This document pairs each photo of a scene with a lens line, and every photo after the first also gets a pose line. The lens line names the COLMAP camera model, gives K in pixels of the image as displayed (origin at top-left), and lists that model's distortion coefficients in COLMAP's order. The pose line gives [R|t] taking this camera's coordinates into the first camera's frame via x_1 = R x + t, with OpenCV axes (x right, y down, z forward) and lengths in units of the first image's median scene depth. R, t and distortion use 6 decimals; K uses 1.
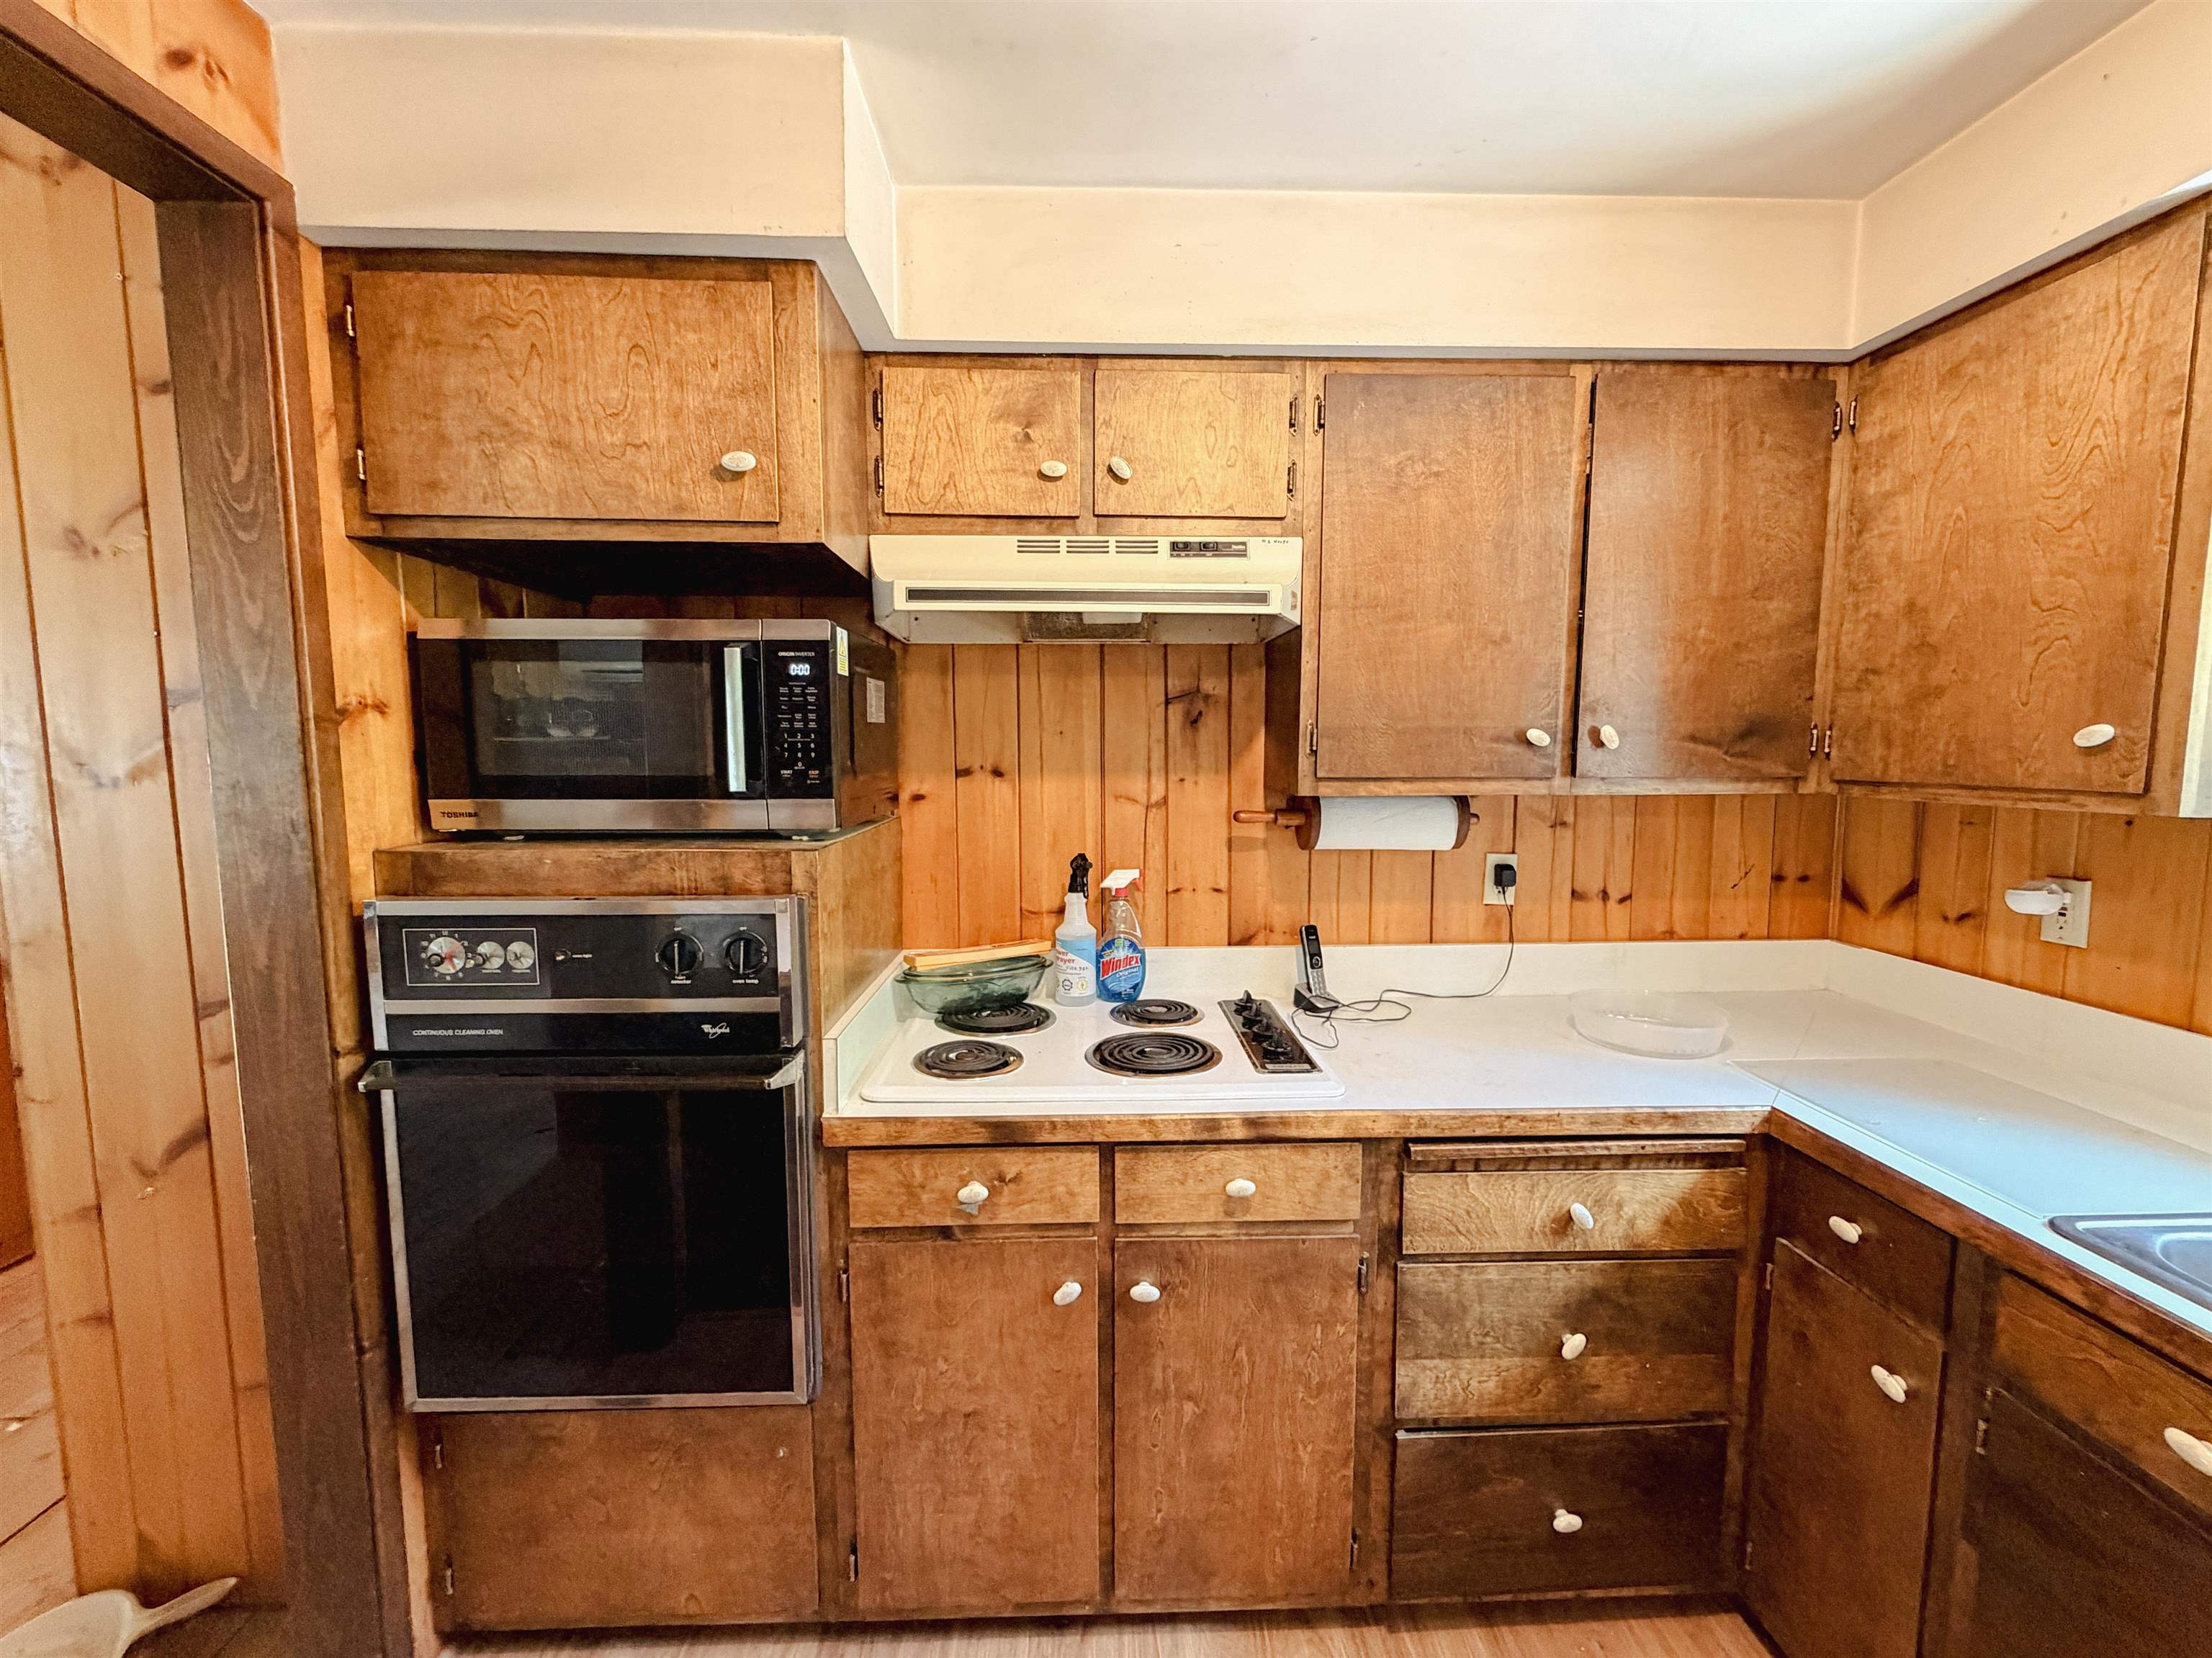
lens RADIAL K [[886.5, 0, 1105.1], [0, 886.5, 825.7], [0, 0, 1]] dist [0.001115, -0.000320]
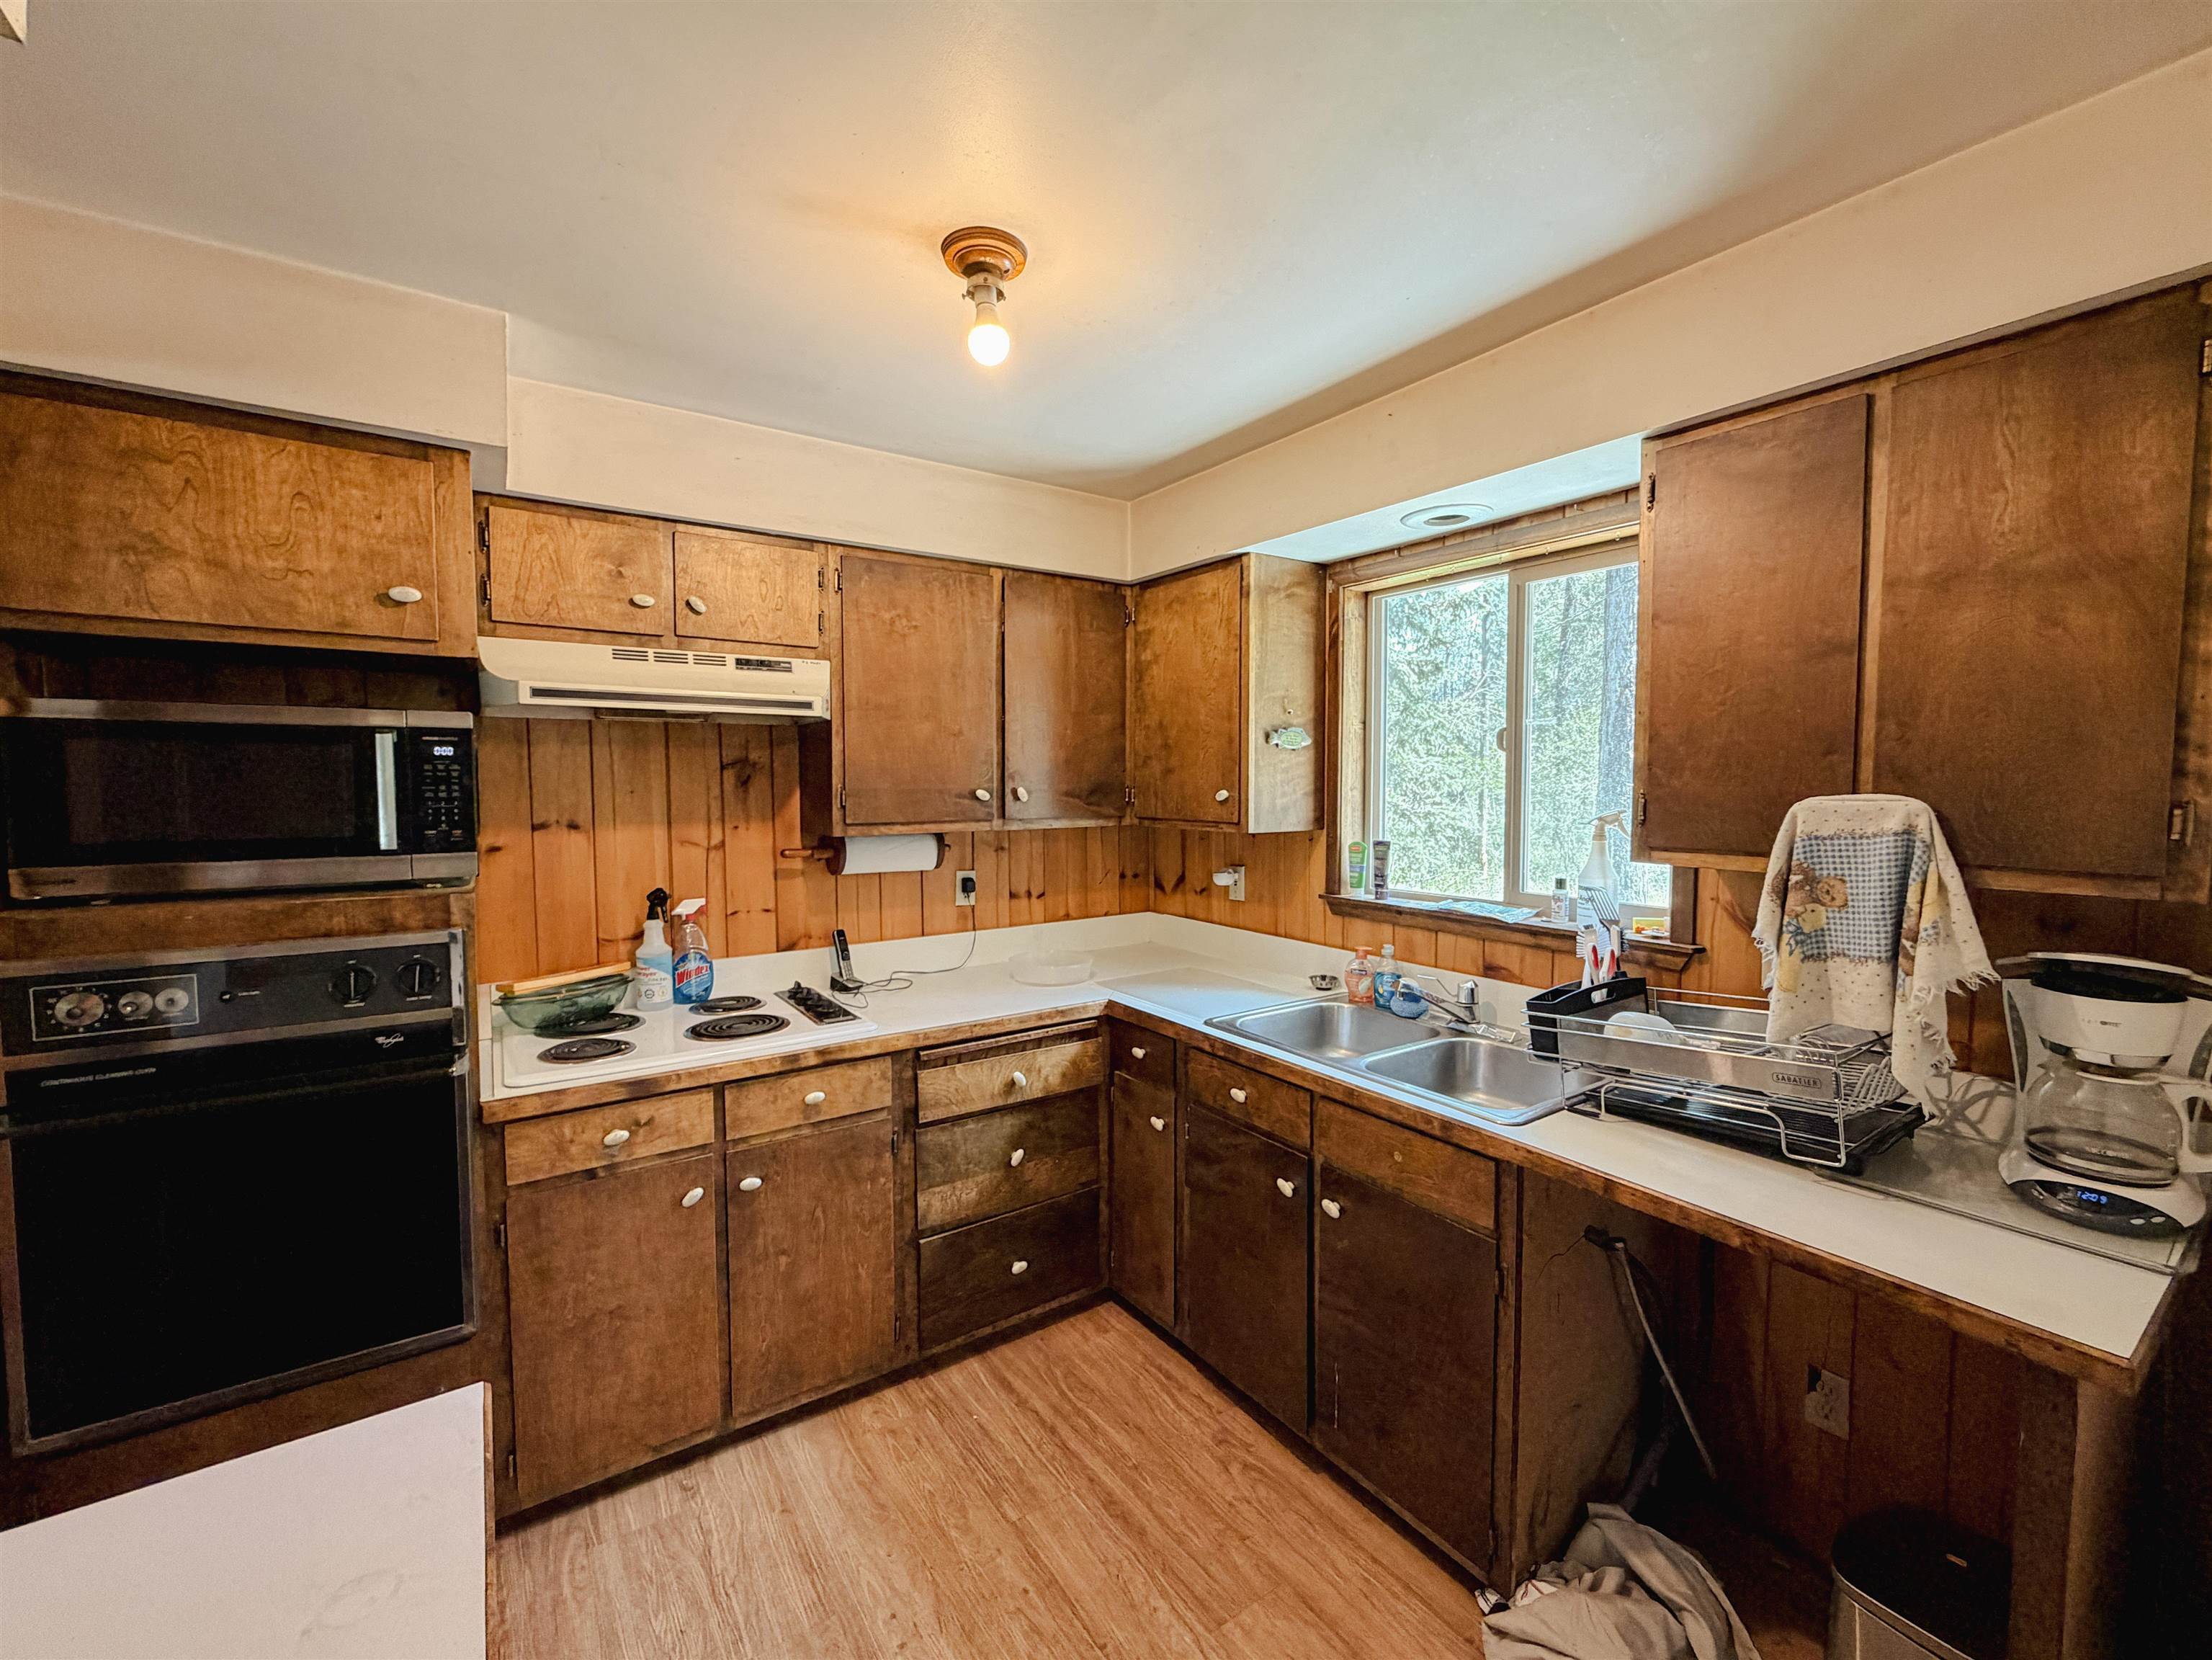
lens RADIAL K [[886.7, 0, 1101.3], [0, 886.7, 829.5], [0, 0, 1]] dist [0.001115, -0.000320]
pose [[0.841191, -0.030038, 0.539904, -0.225503], [0.049564, 0.998536, -0.021669, 0.008957], [-0.538463, 0.044987, 0.841448, -0.523963]]
